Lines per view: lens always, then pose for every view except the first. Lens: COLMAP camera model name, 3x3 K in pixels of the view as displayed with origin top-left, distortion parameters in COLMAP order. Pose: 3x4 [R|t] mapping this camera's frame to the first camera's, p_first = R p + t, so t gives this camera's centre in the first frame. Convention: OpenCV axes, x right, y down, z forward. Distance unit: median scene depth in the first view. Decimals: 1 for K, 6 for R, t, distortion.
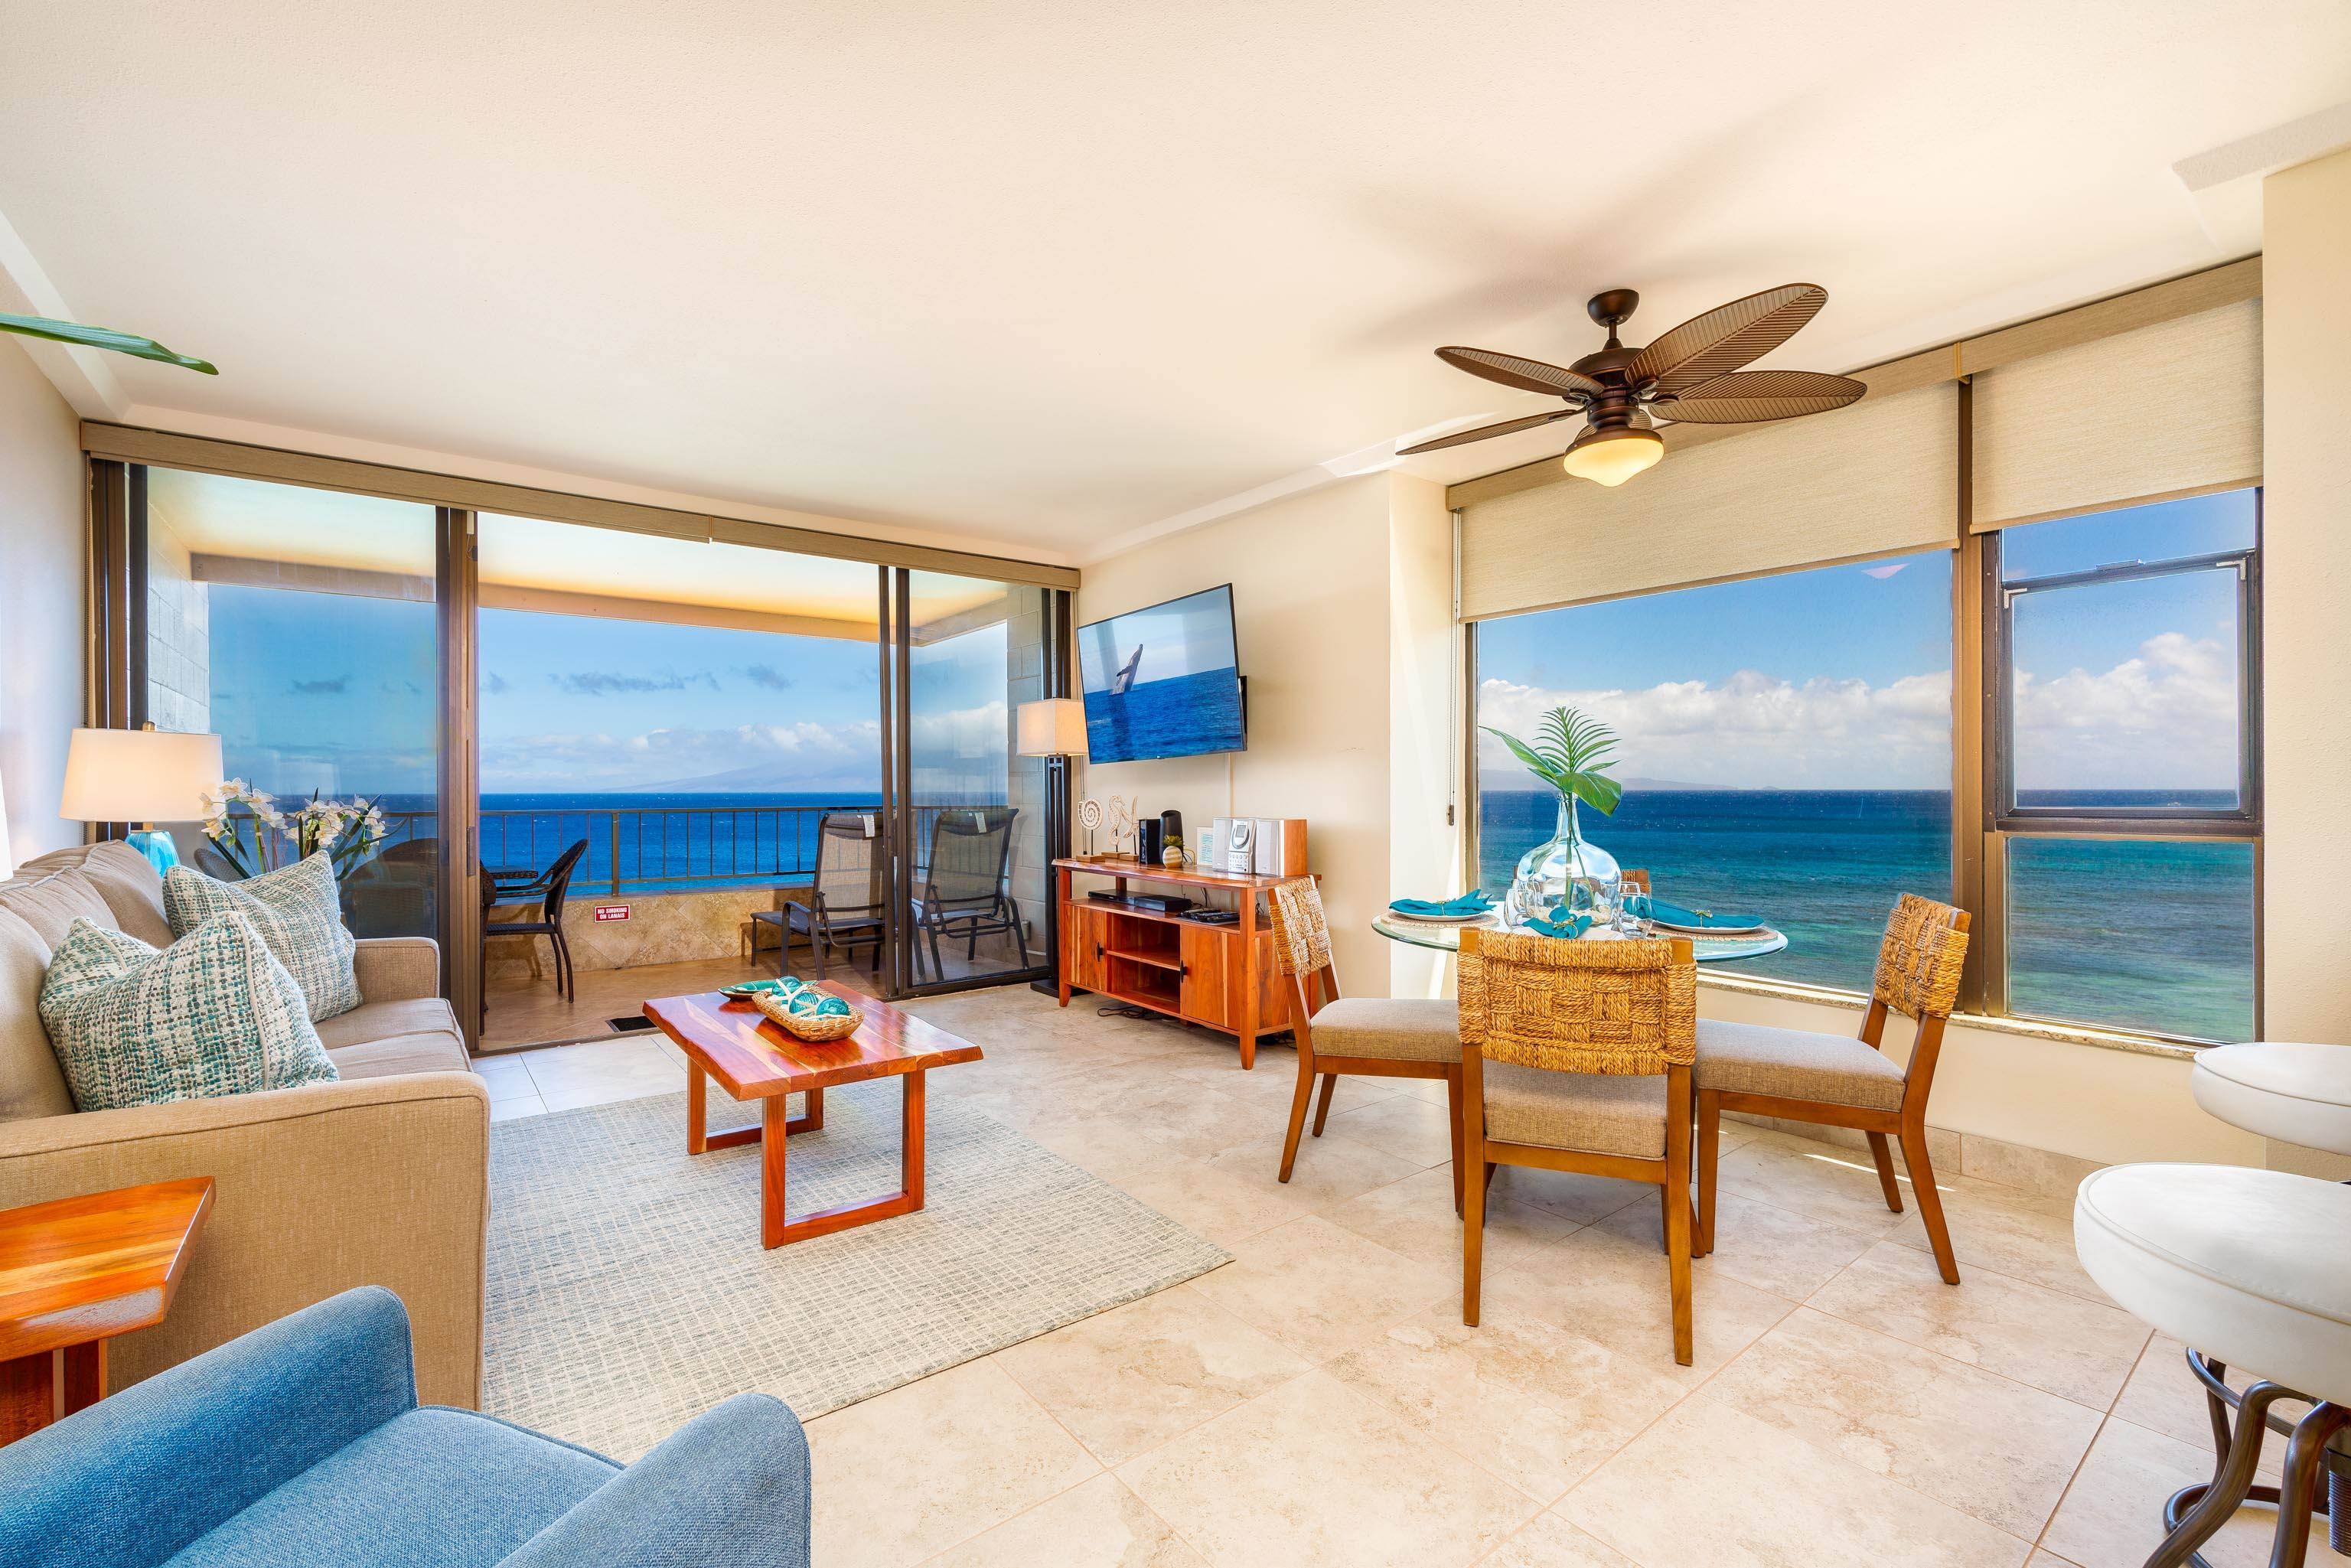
lens RADIAL K [[997.9, 0, 1163.7], [0, 997.9, 783.3], [0, 0, 1]] dist [-0.003617, -0.000235]
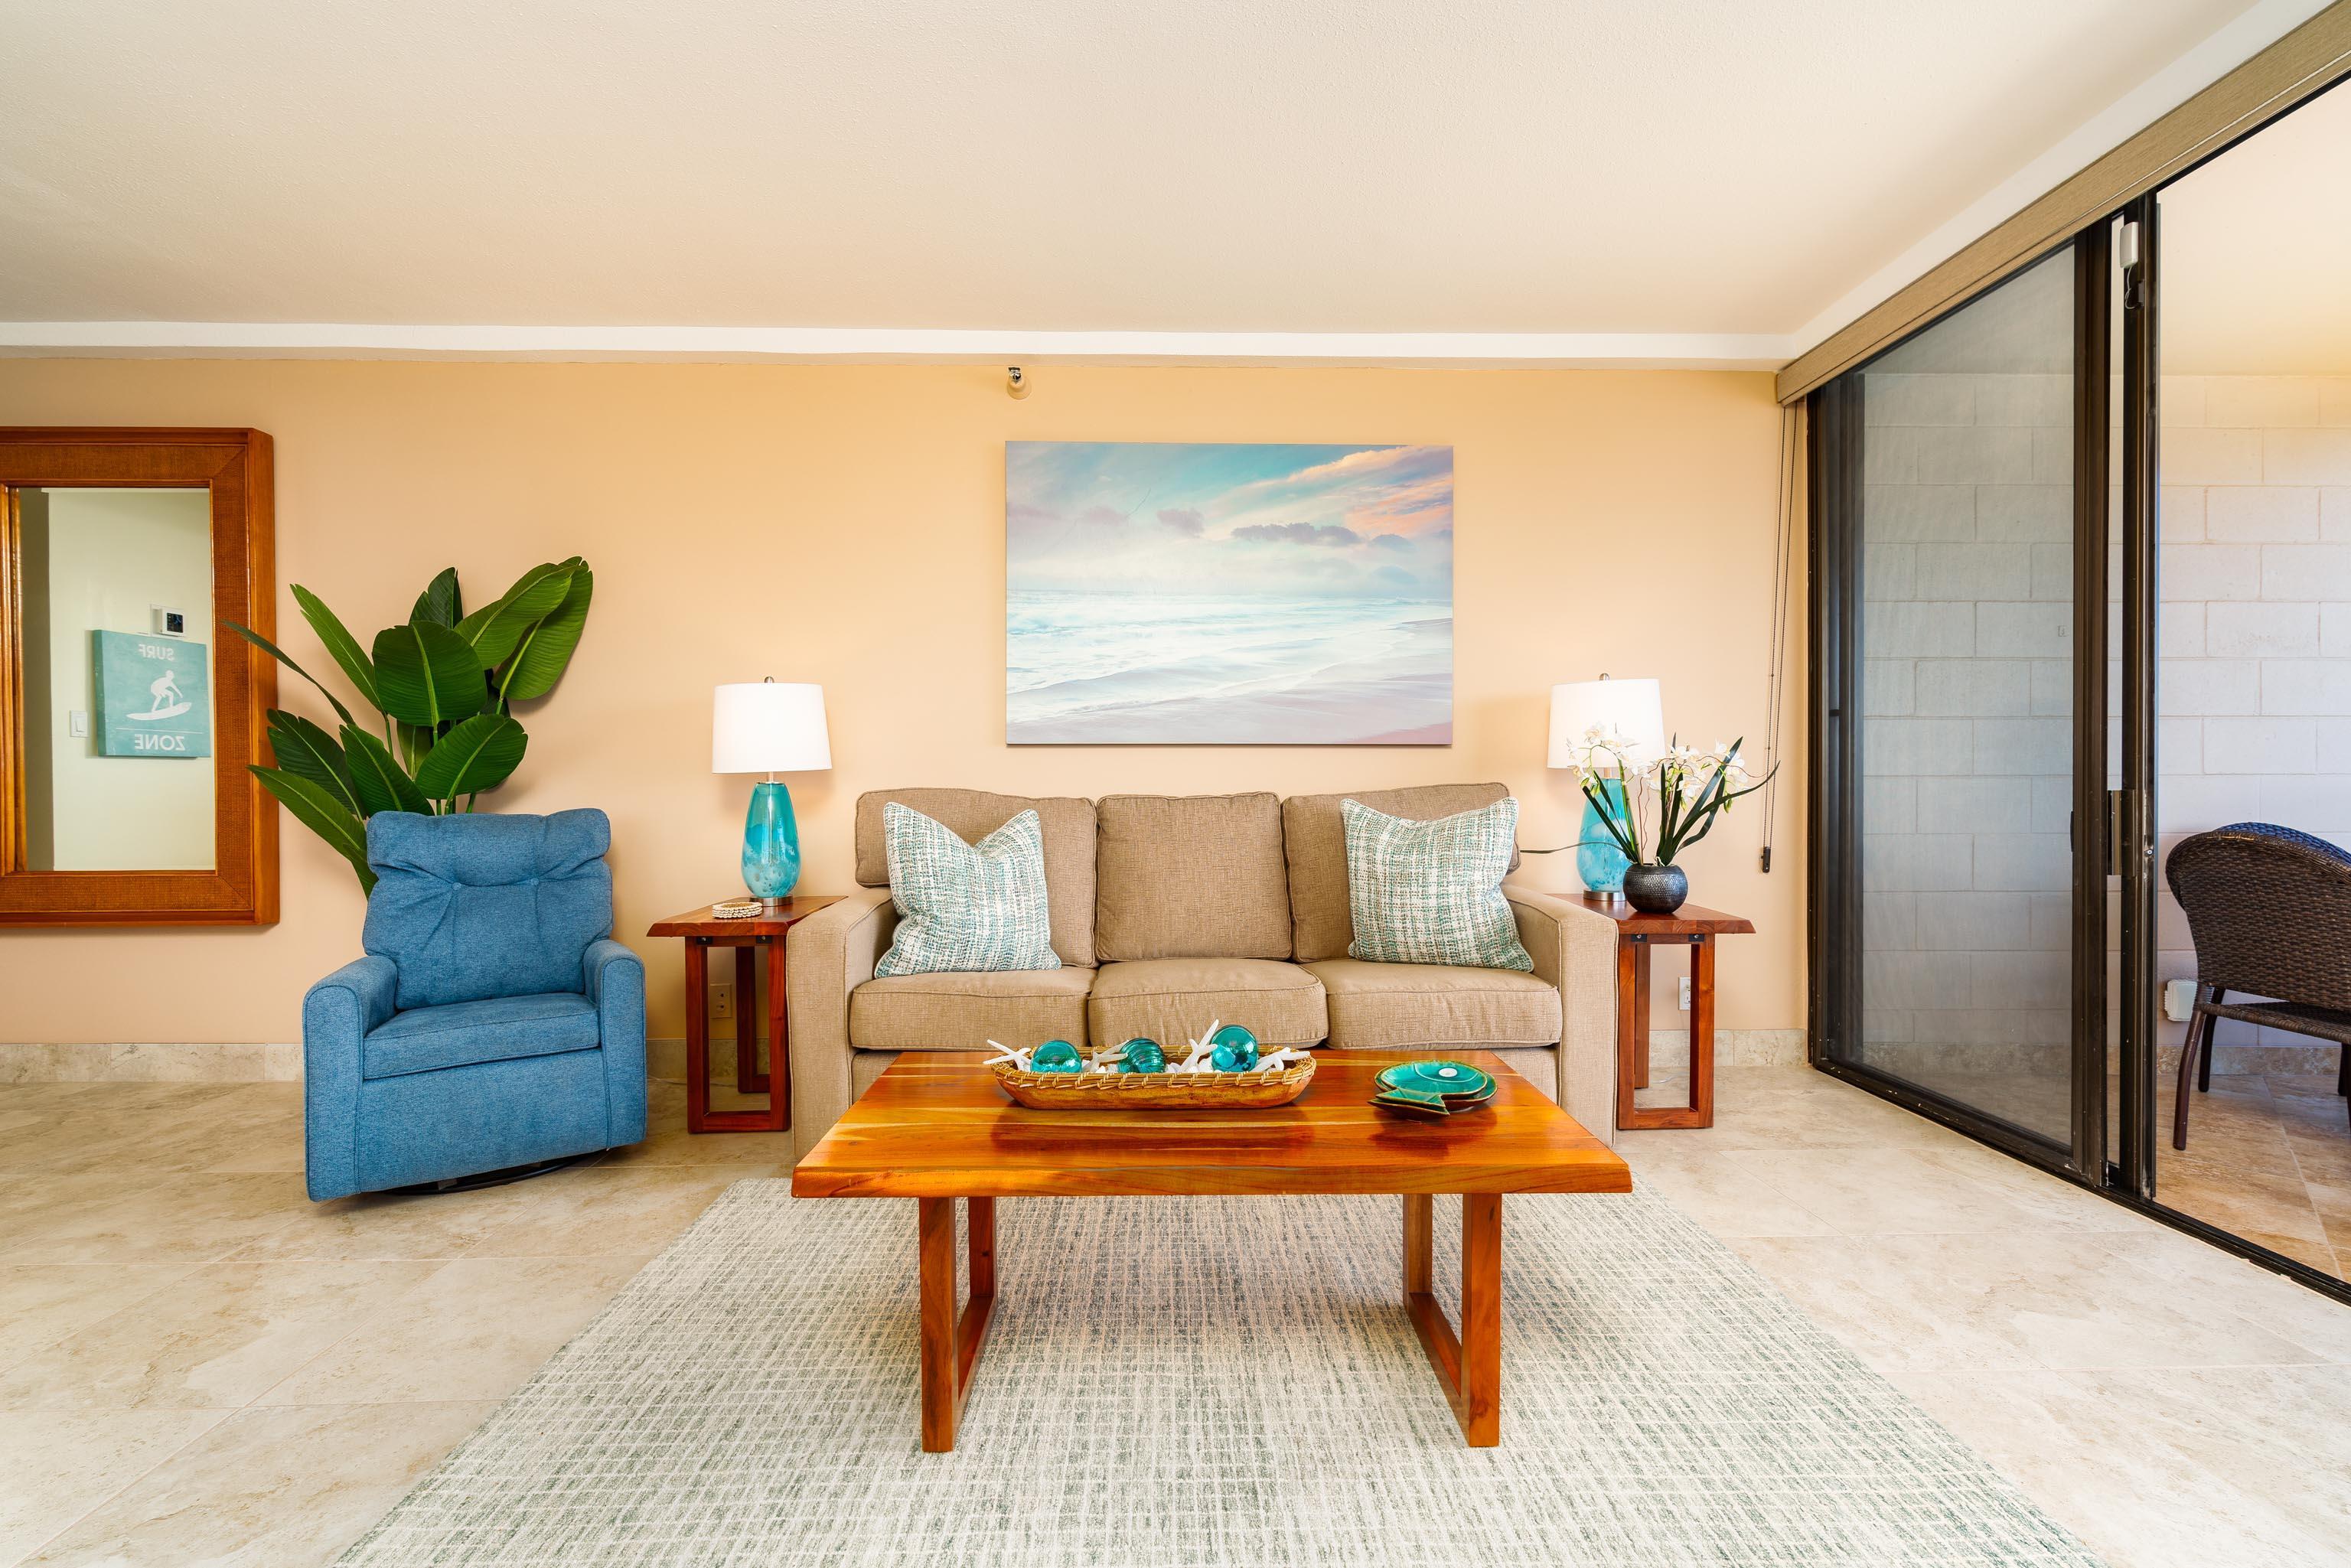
lens RADIAL K [[1007.3, 0, 1165.9], [0, 1007.3, 790.1], [0, 0, 1]] dist [0.002090, -0.000207]
pose [[-0.593797, 0.007711, -0.804578, 0.095770], [0.006540, 0.999967, 0.004757, 0.045212], [0.804589, -0.002437, -0.593828, 1.085680]]
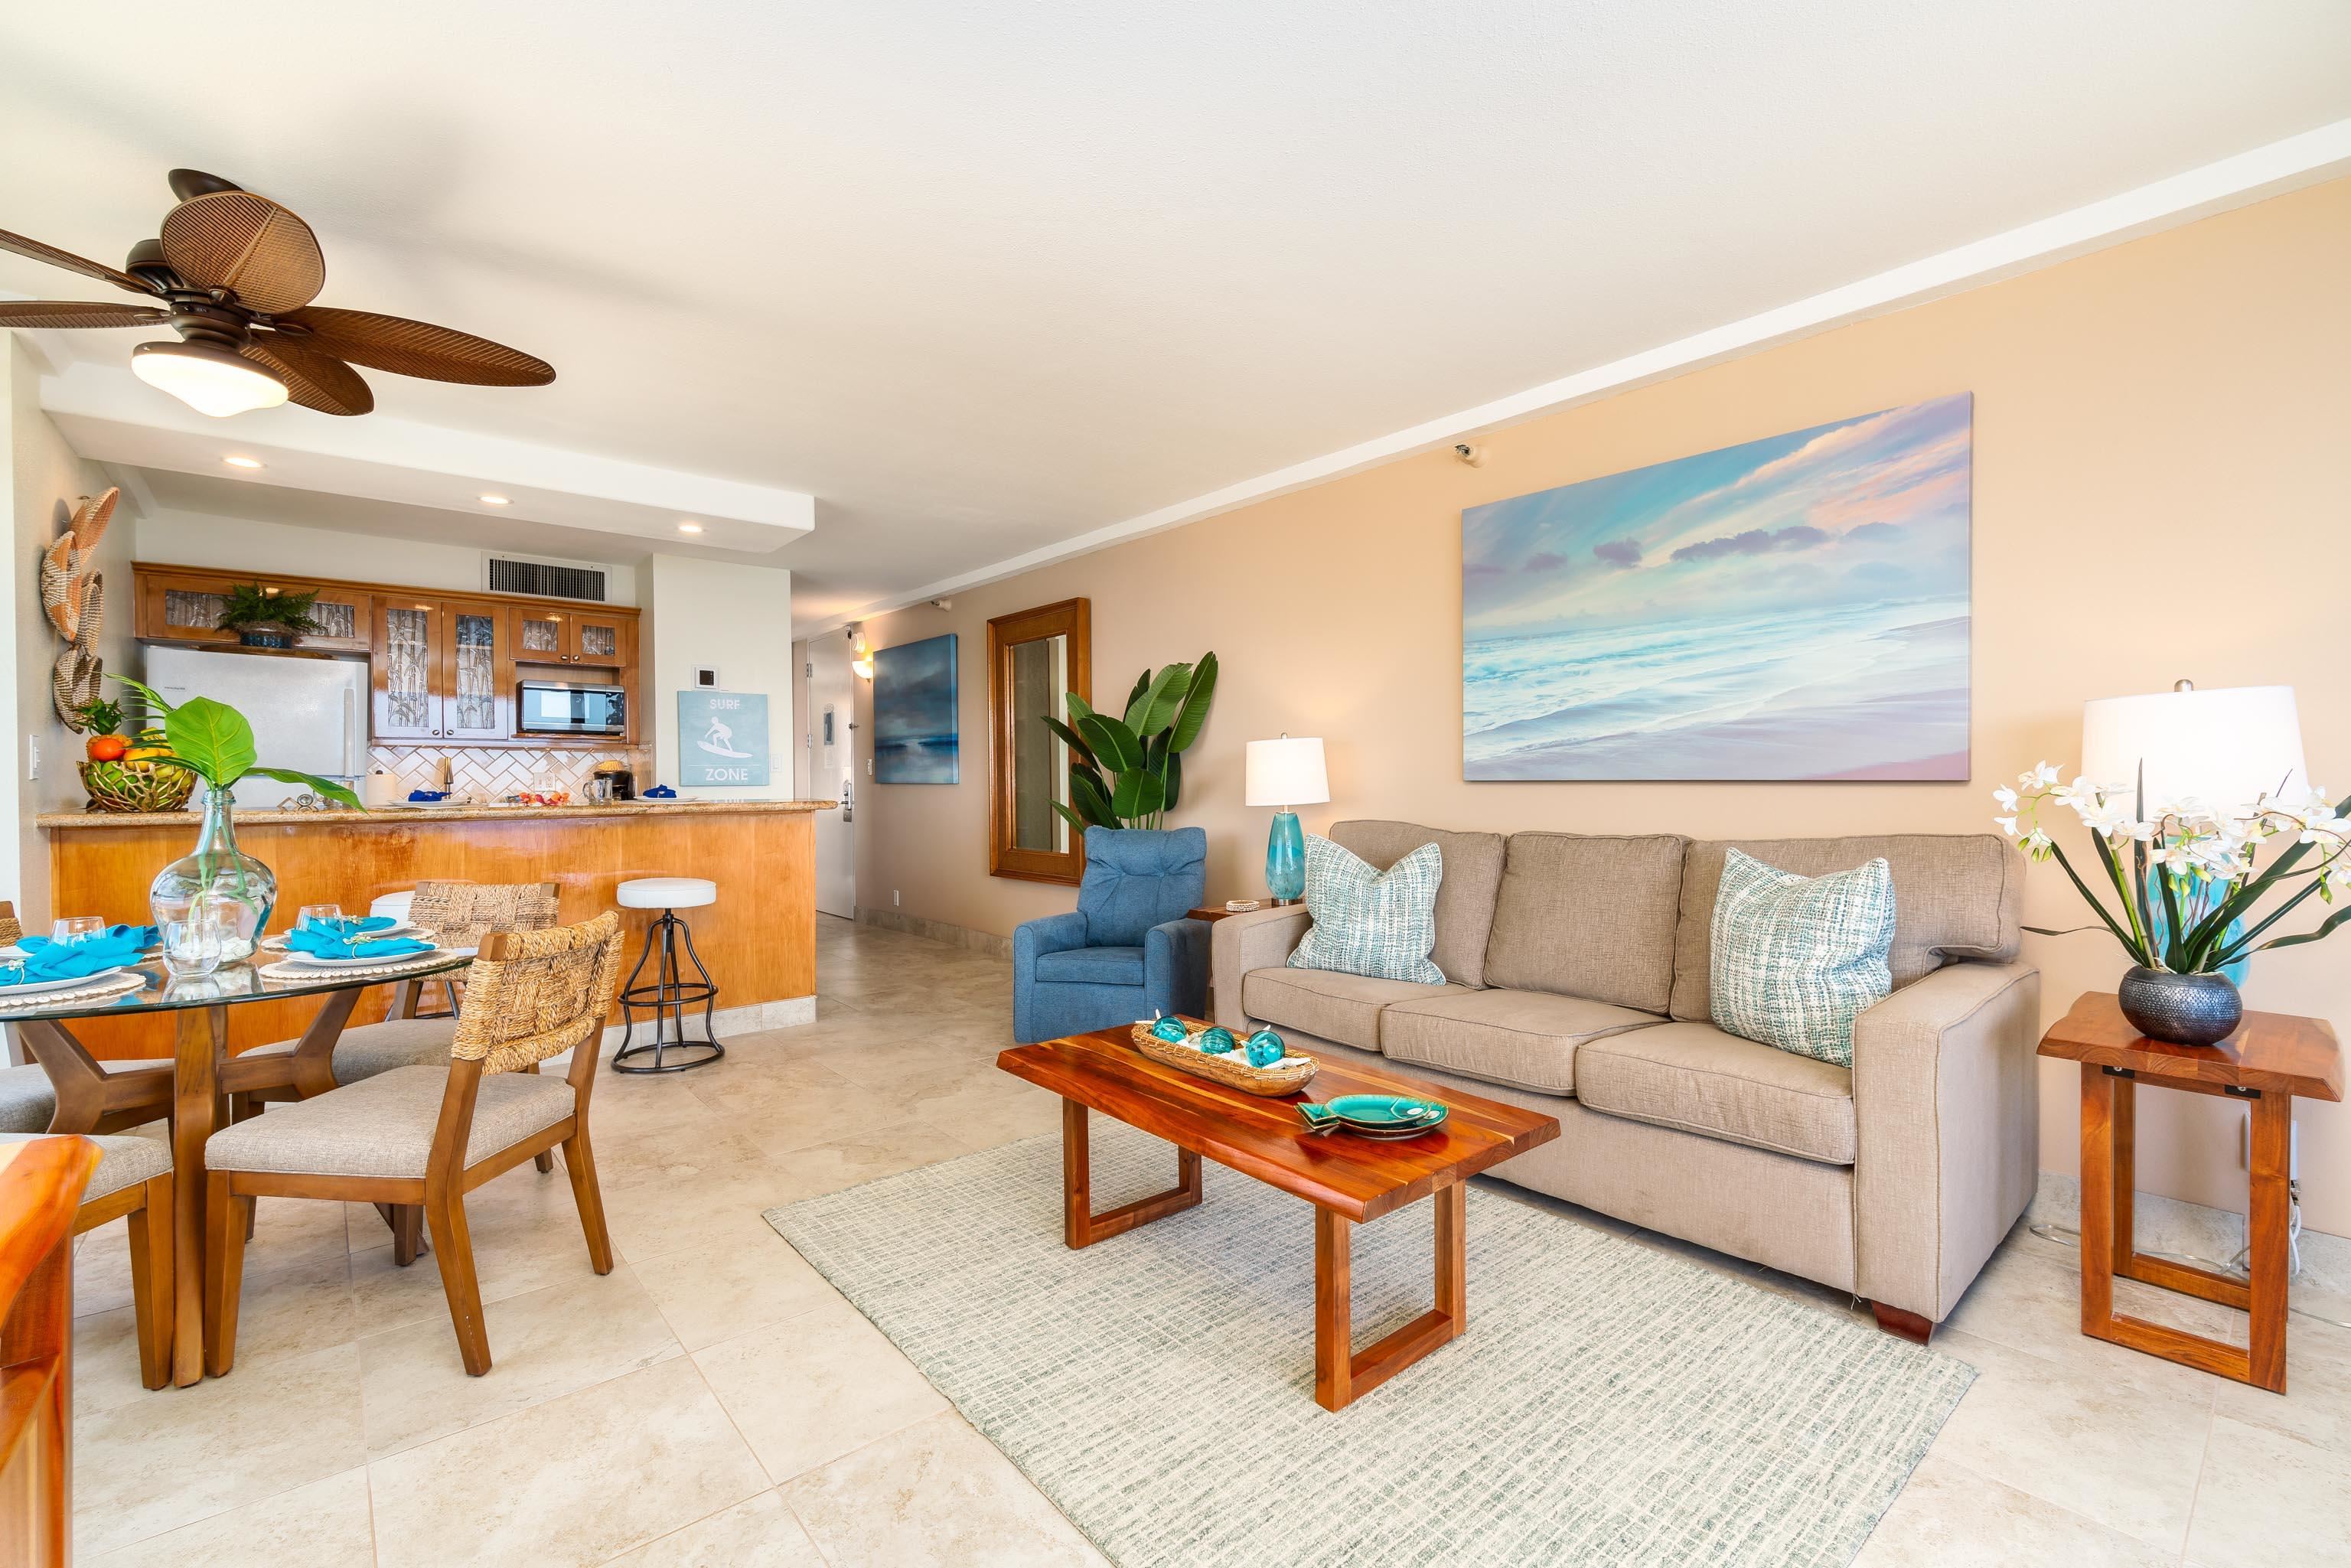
lens RADIAL K [[1007.3, 0, 1165.9], [0, 1007.3, 790.1], [0, 0, 1]] dist [0.002090, -0.000207]
pose [[-0.999036, 0.008287, -0.043111, -0.224157], [0.007990, 0.999943, 0.007049, 0.004802], [0.043167, 0.006698, -0.999045, 1.451920]]
